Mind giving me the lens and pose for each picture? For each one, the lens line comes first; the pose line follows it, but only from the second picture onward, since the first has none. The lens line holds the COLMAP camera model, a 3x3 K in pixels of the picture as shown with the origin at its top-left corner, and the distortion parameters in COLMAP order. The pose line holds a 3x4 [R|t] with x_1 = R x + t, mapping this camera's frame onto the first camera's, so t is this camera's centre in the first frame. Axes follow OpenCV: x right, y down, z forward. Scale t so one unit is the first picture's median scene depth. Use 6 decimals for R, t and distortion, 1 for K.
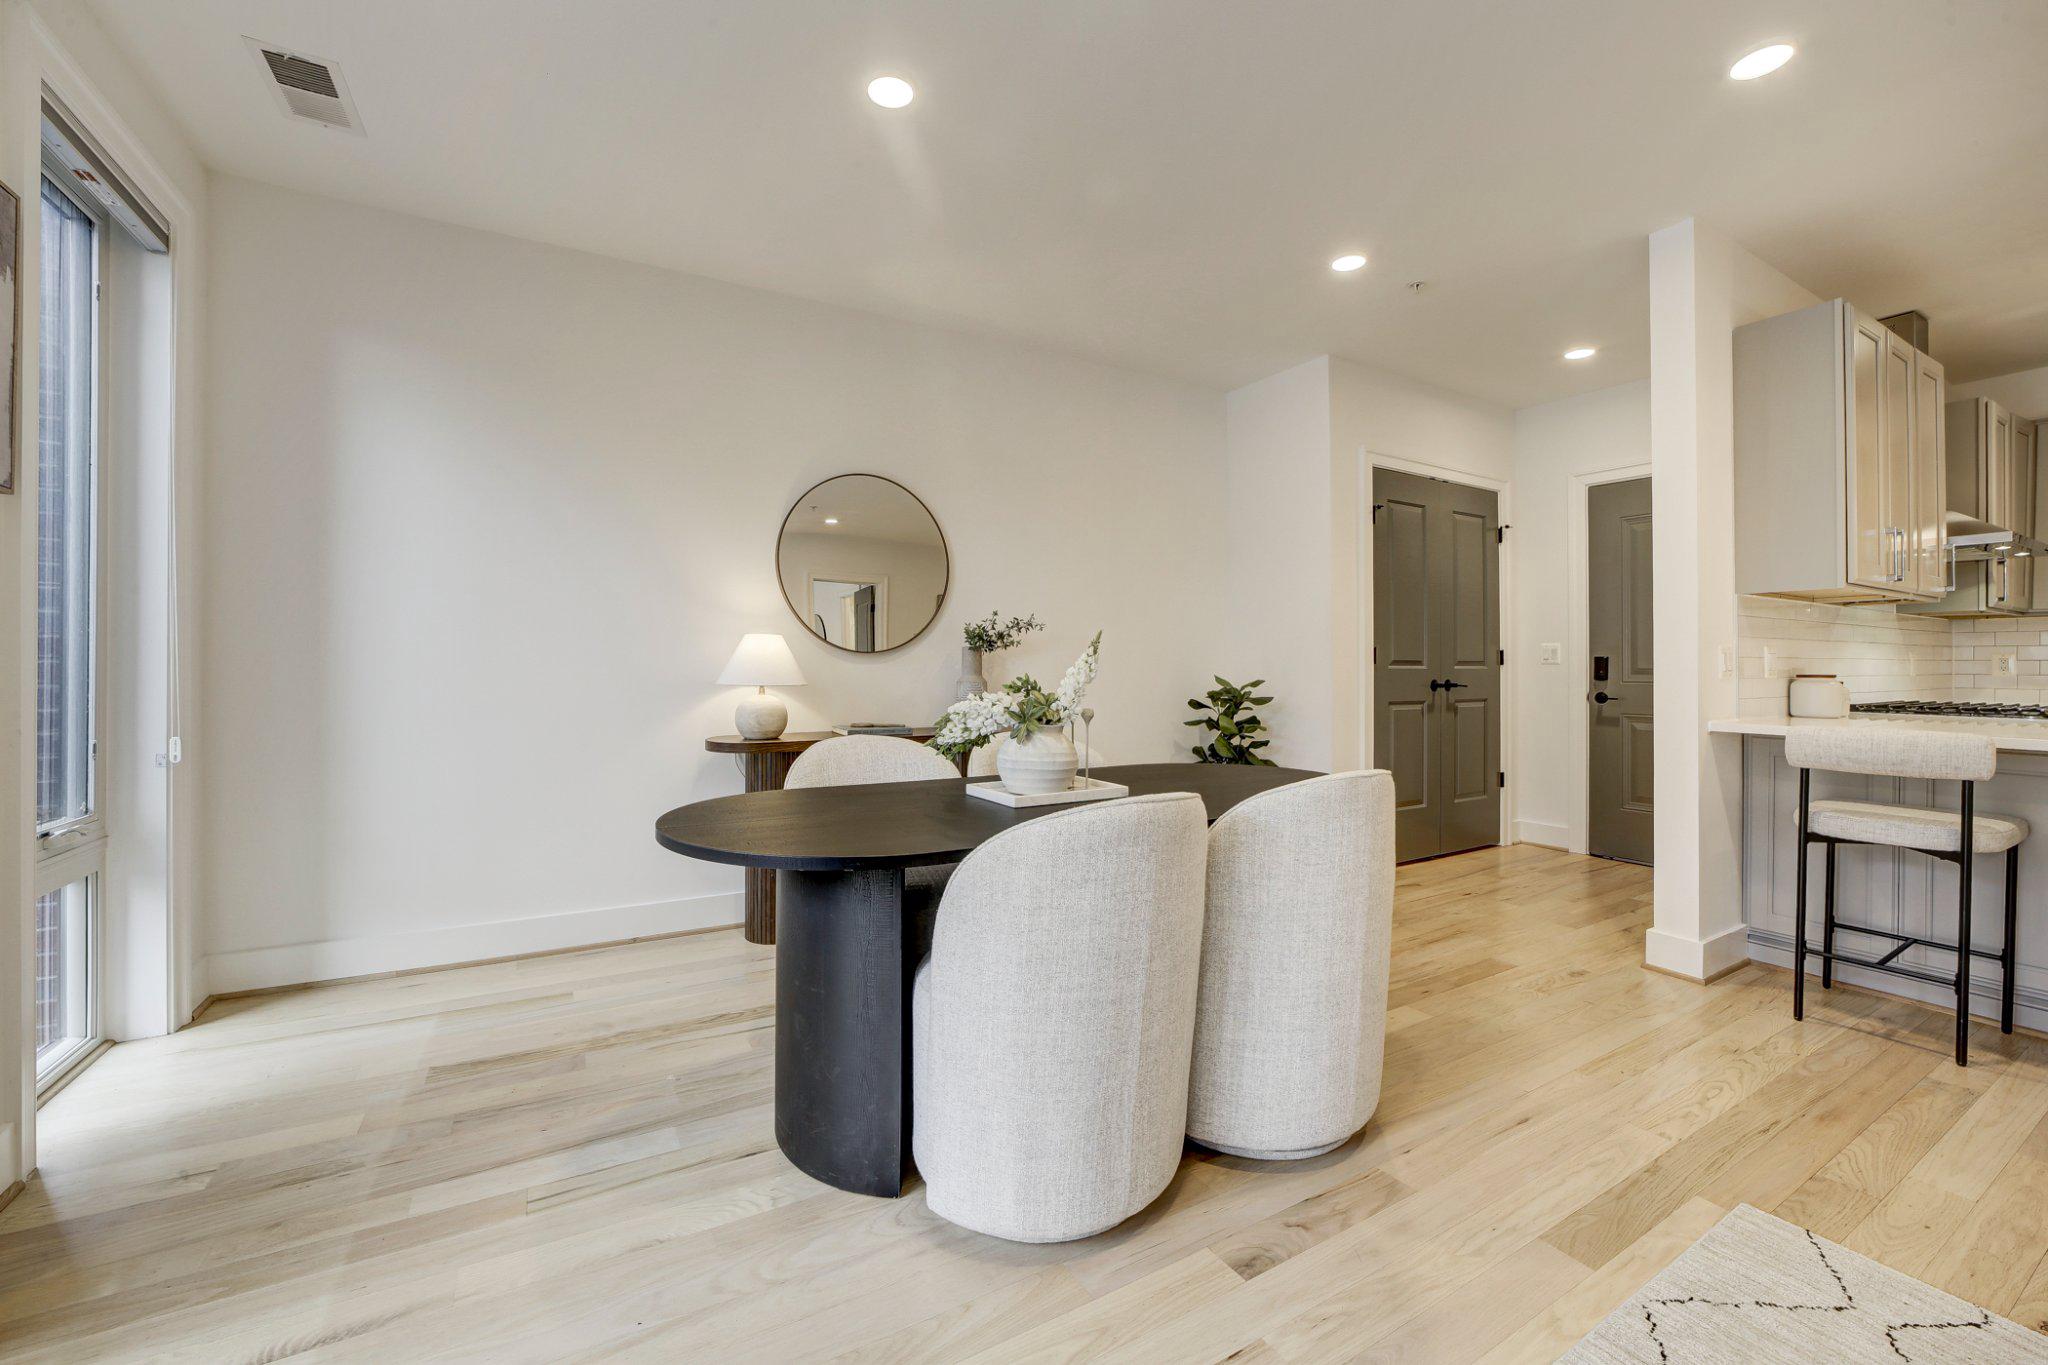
lens RADIAL K [[836.7, 0, 1009.2], [0, 836.7, 663.9], [0, 0, 1]] dist [-0.031681, 0.007559]
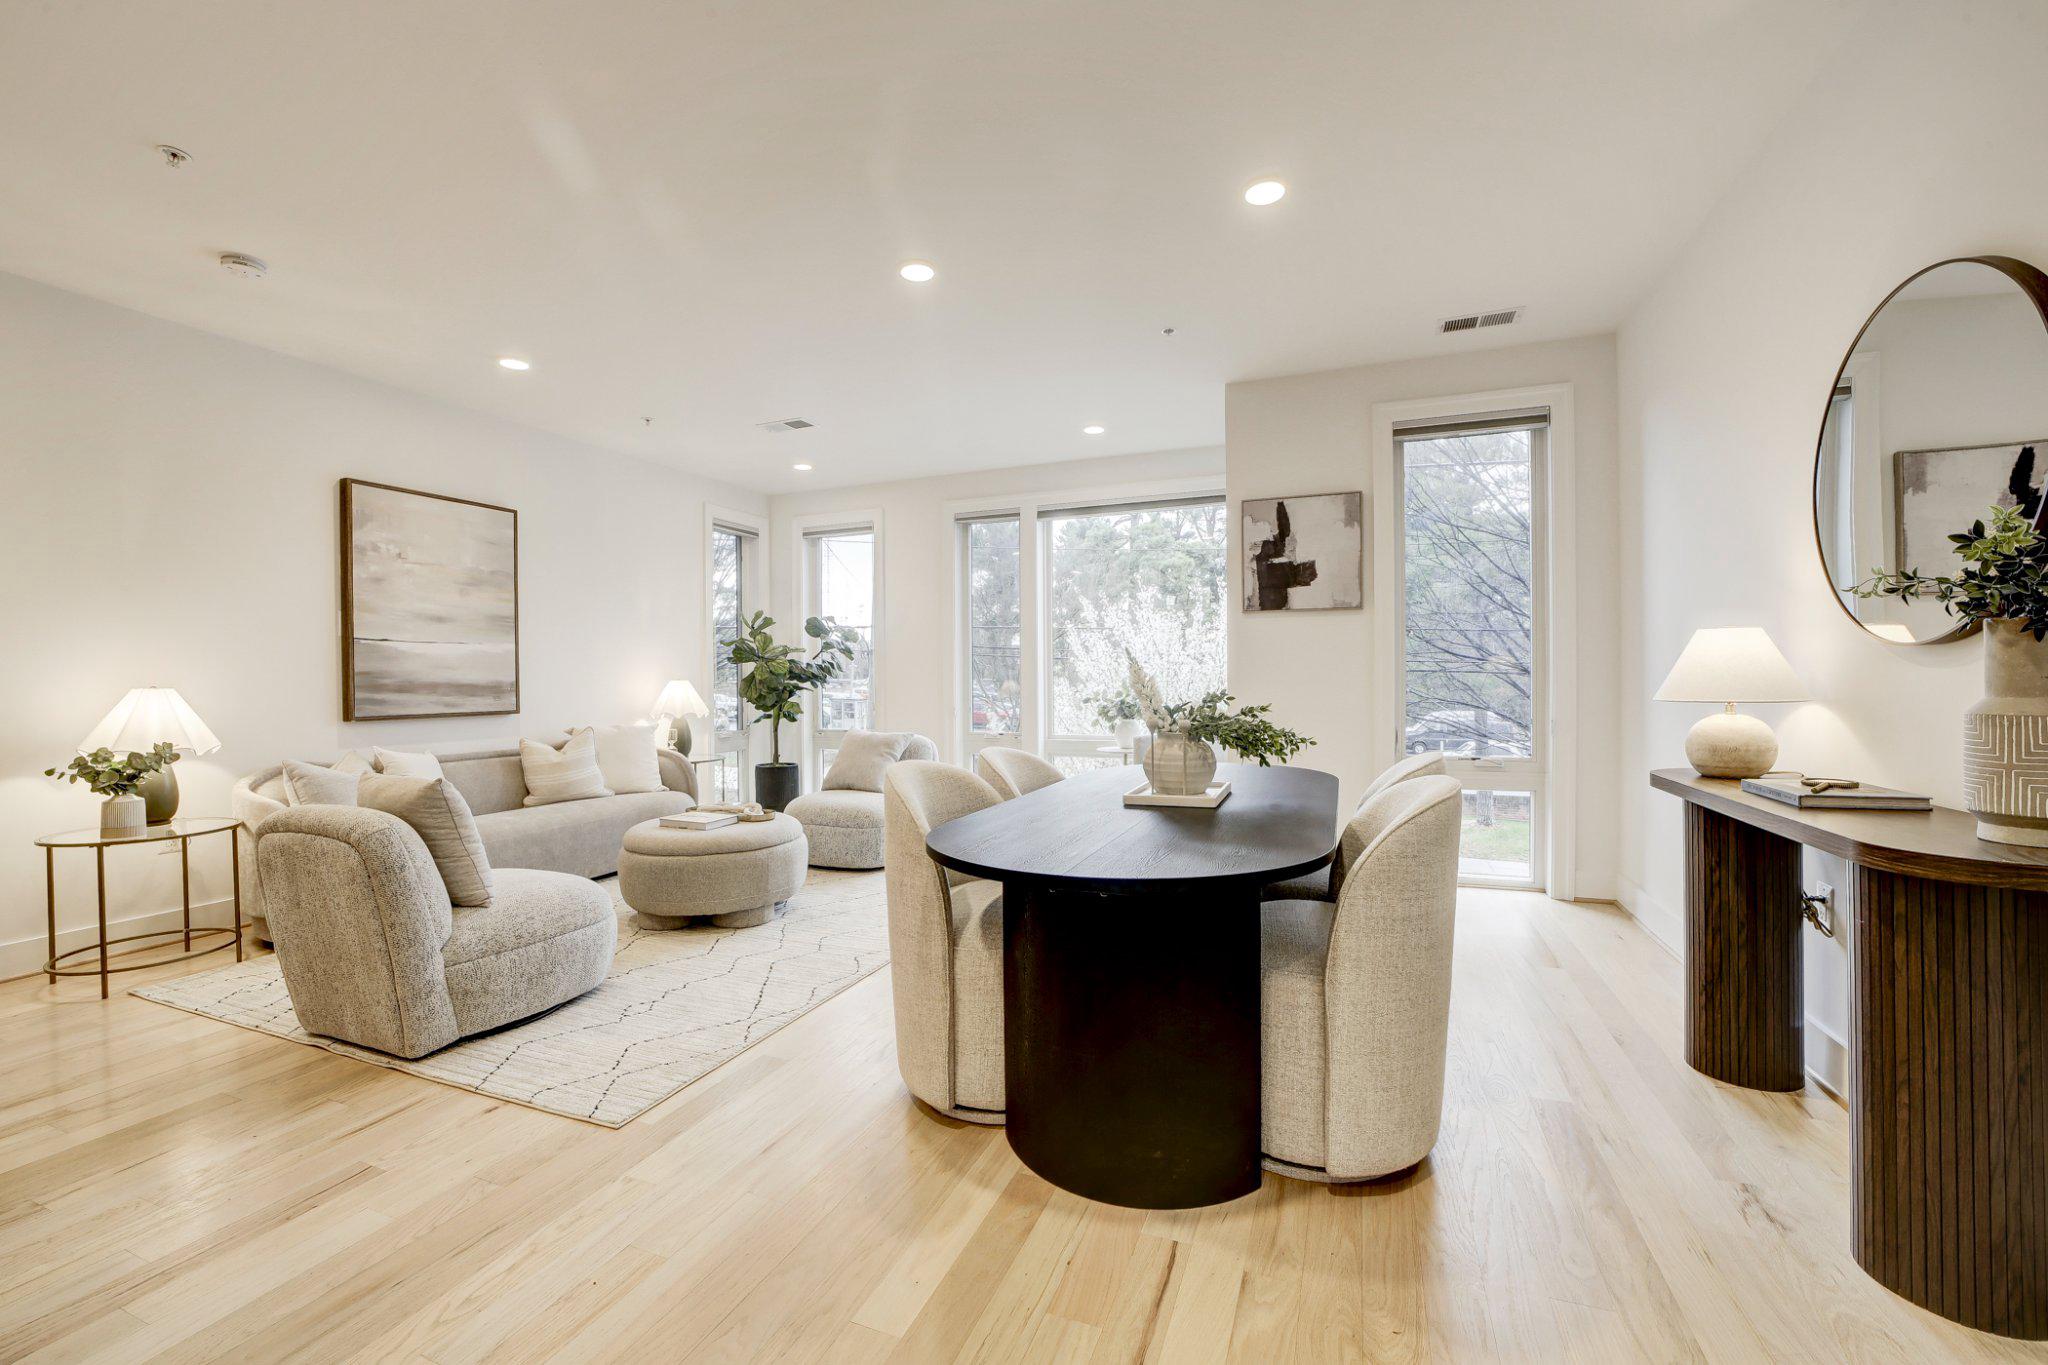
lens RADIAL K [[836.7, 0, 1017.3], [0, 836.7, 681.7], [0, 0, 1]] dist [-0.031681, 0.007559]
pose [[-0.793588, 0.007278, -0.608411, 0.642634], [0.011861, 0.999923, -0.003510, 0.004859], [0.608339, -0.010002, -0.793614, 1.284332]]
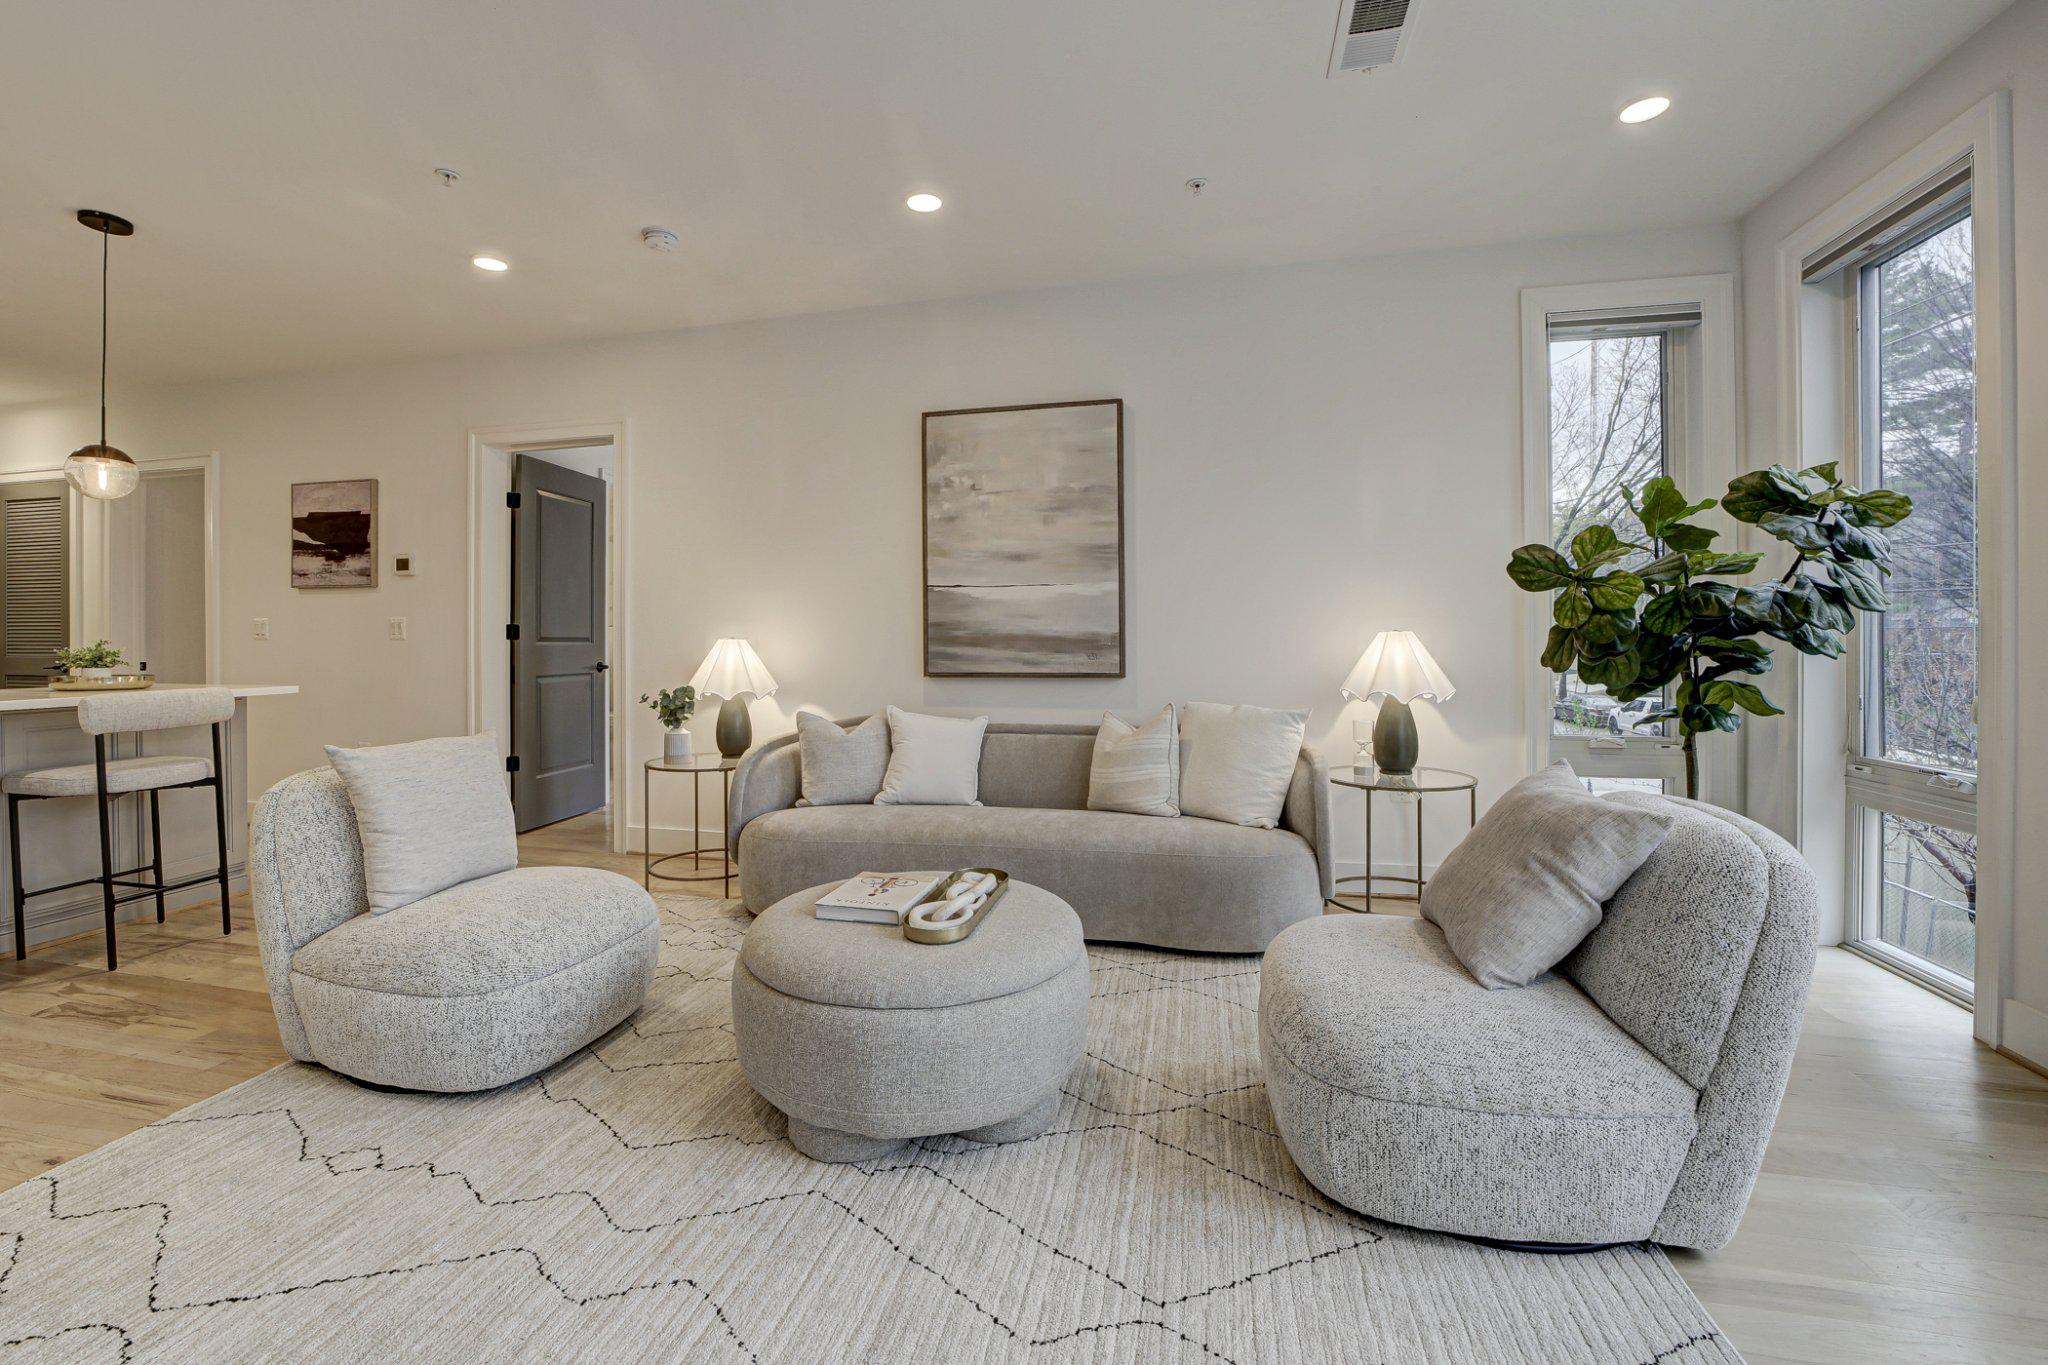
lens RADIAL K [[856.6, 0, 1012.7], [0, 856.6, 645.7], [0, 0, 1]] dist [-0.027788, 0.001043]
pose [[-0.719614, -0.006567, 0.694343, -0.292615], [-0.004426, 0.999978, 0.004871, -0.000823], [-0.694360, 0.000432, -0.719628, 0.401822]]
